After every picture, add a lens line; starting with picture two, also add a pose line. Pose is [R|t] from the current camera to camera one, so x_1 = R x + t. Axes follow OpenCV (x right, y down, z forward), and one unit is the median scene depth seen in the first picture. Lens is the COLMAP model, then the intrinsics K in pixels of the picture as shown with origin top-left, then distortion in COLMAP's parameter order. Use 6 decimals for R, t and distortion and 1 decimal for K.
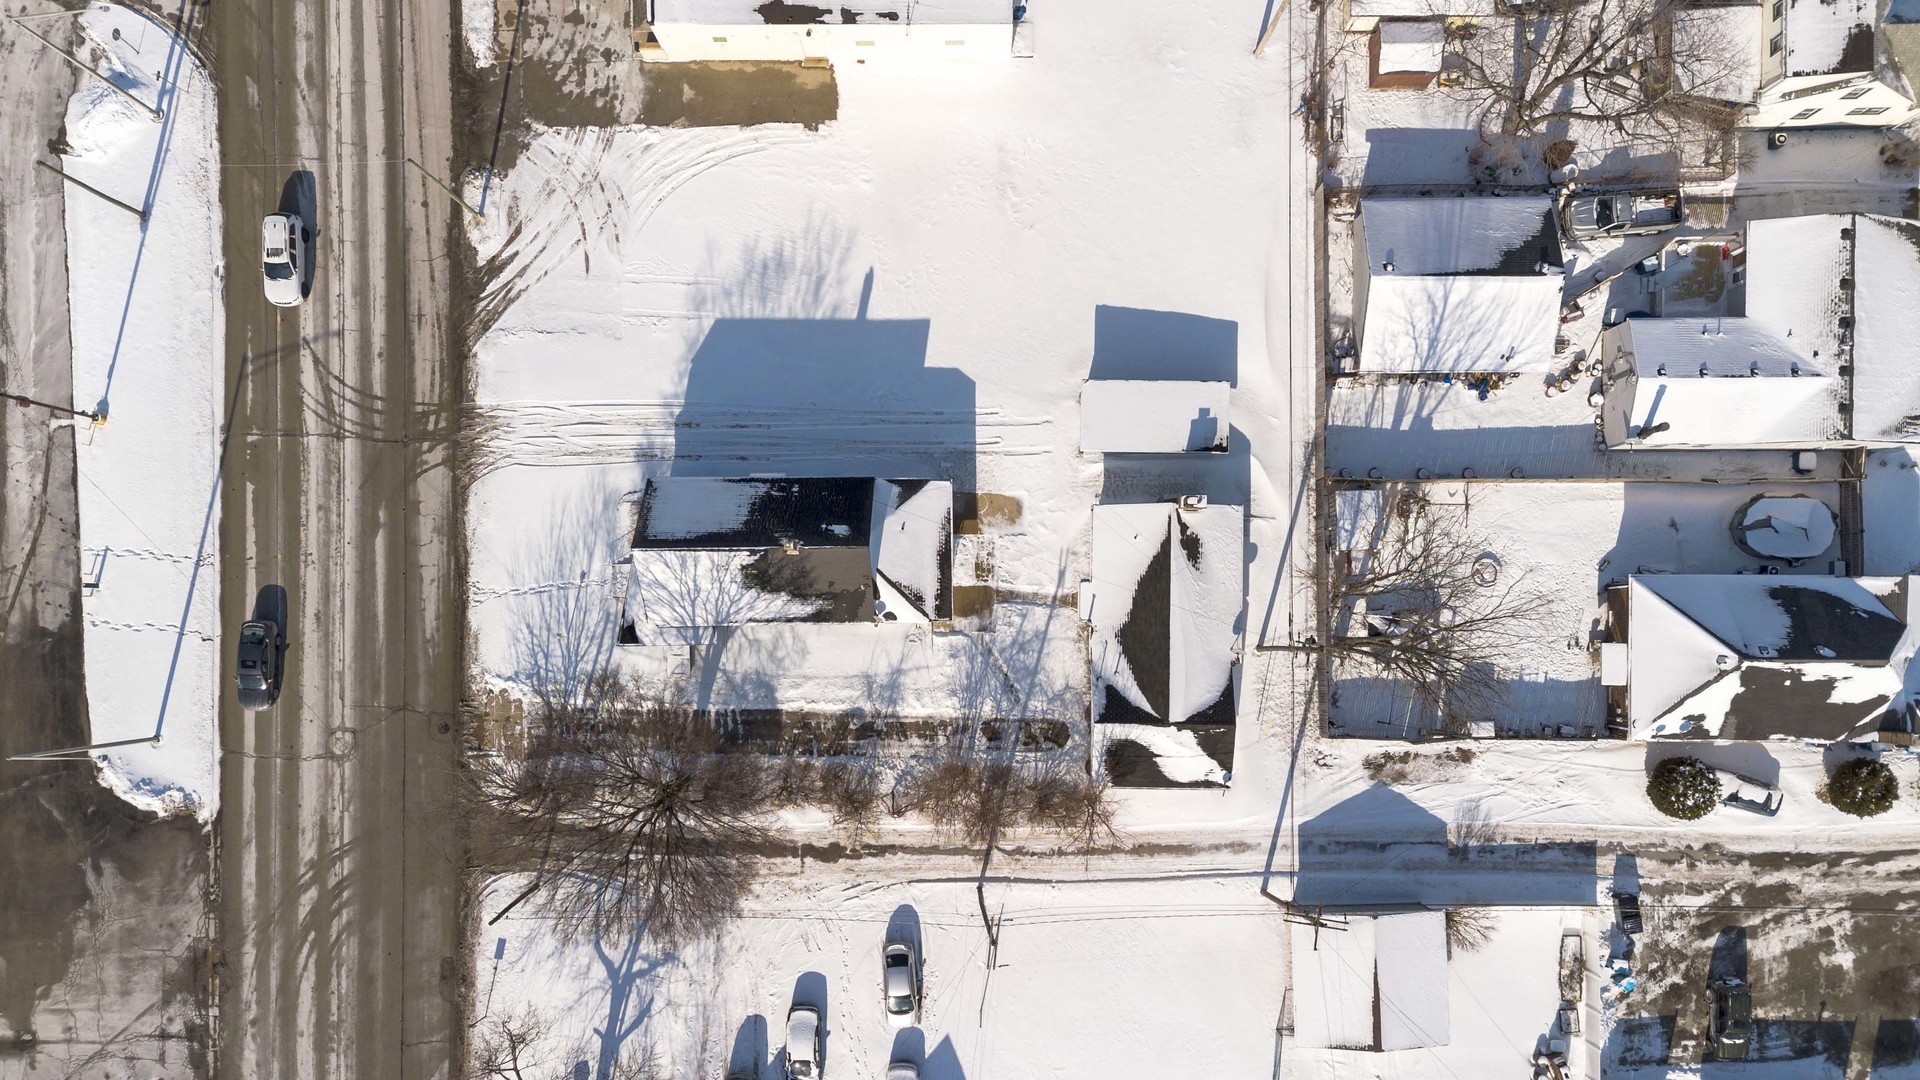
lens RADIAL K [[1342.8, 0, 955.3], [0, 1342.8, 633.7], [0, 0, 1]] dist [0.081498, -0.064624]
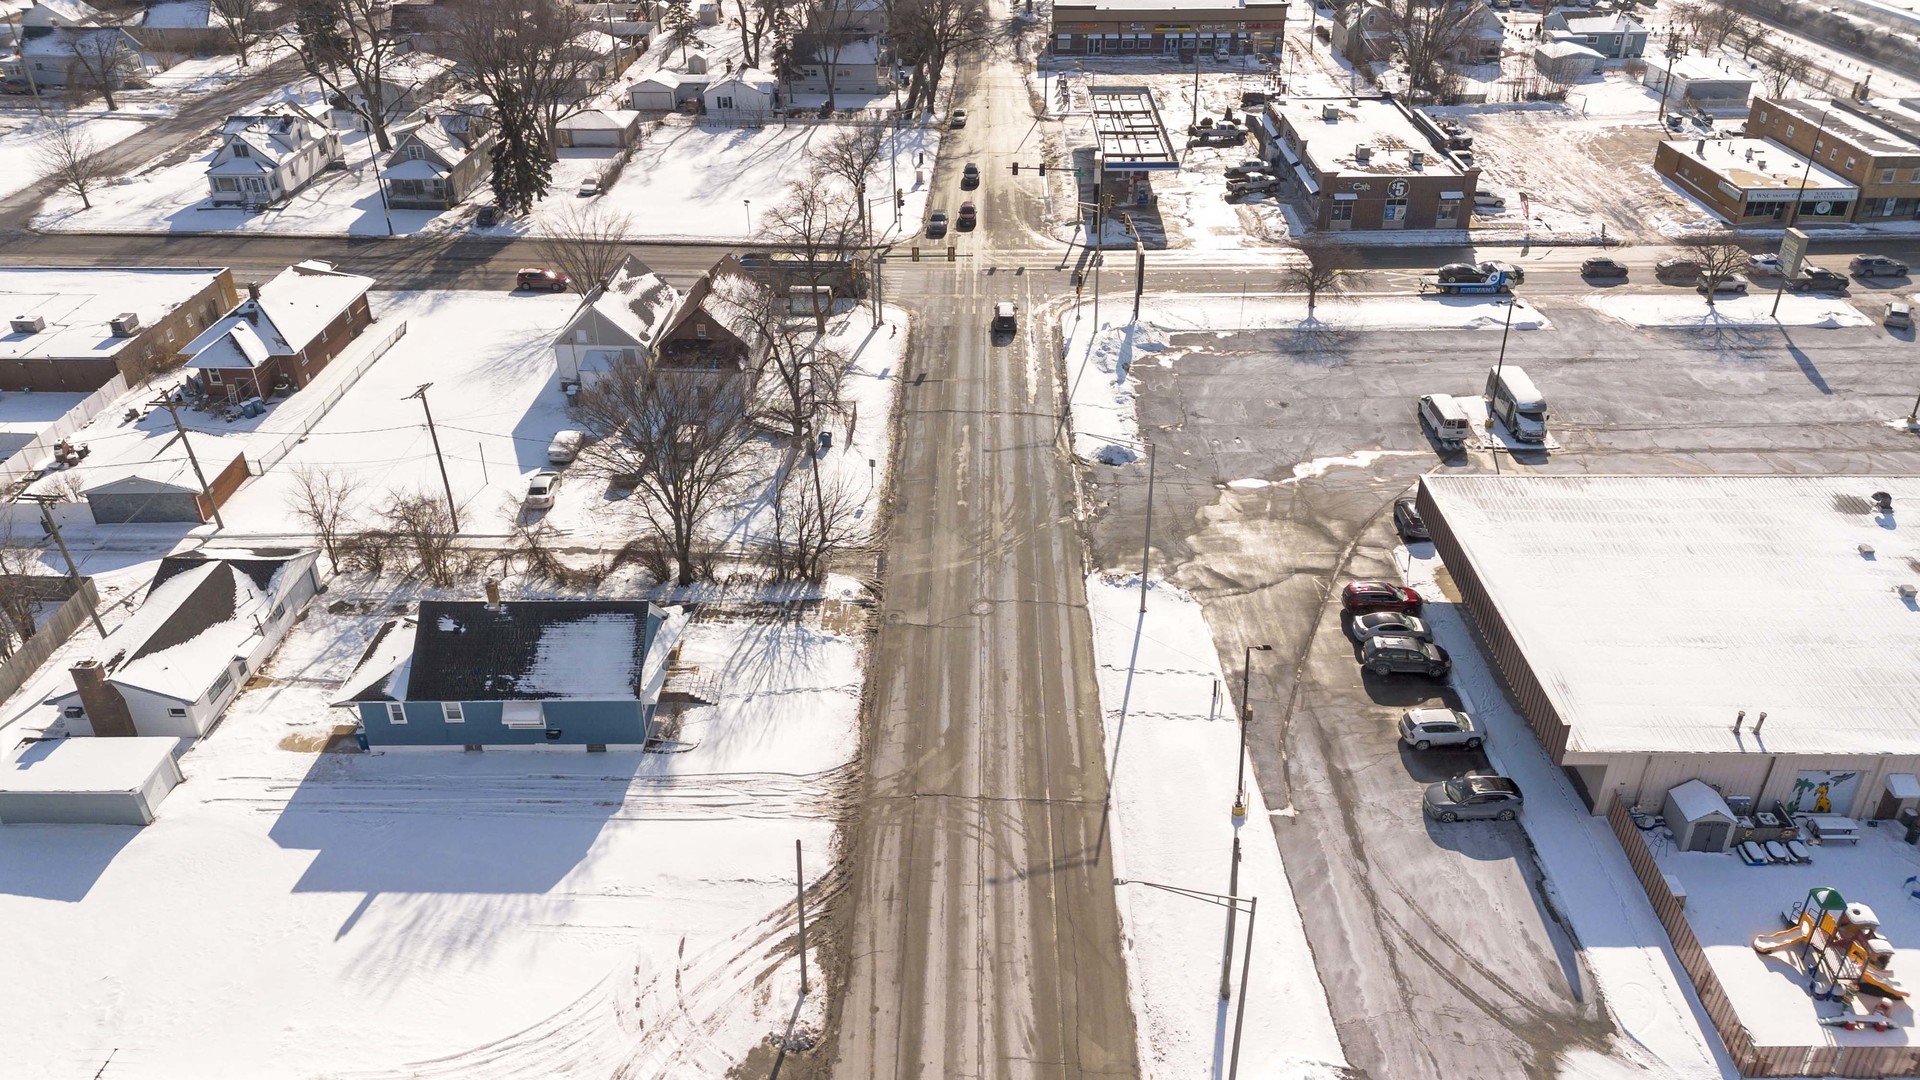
lens RADIAL K [[1362.1, 0, 971.9], [0, 1362.1, 477.9], [0, 0, 1]] dist [0.080044, -0.063689]
pose [[-0.999886, 0.003523, 0.014712, -0.459839], [0.011073, -0.492192, 0.870416, -0.854825], [0.010307, 0.870479, 0.492097, 0.349778]]
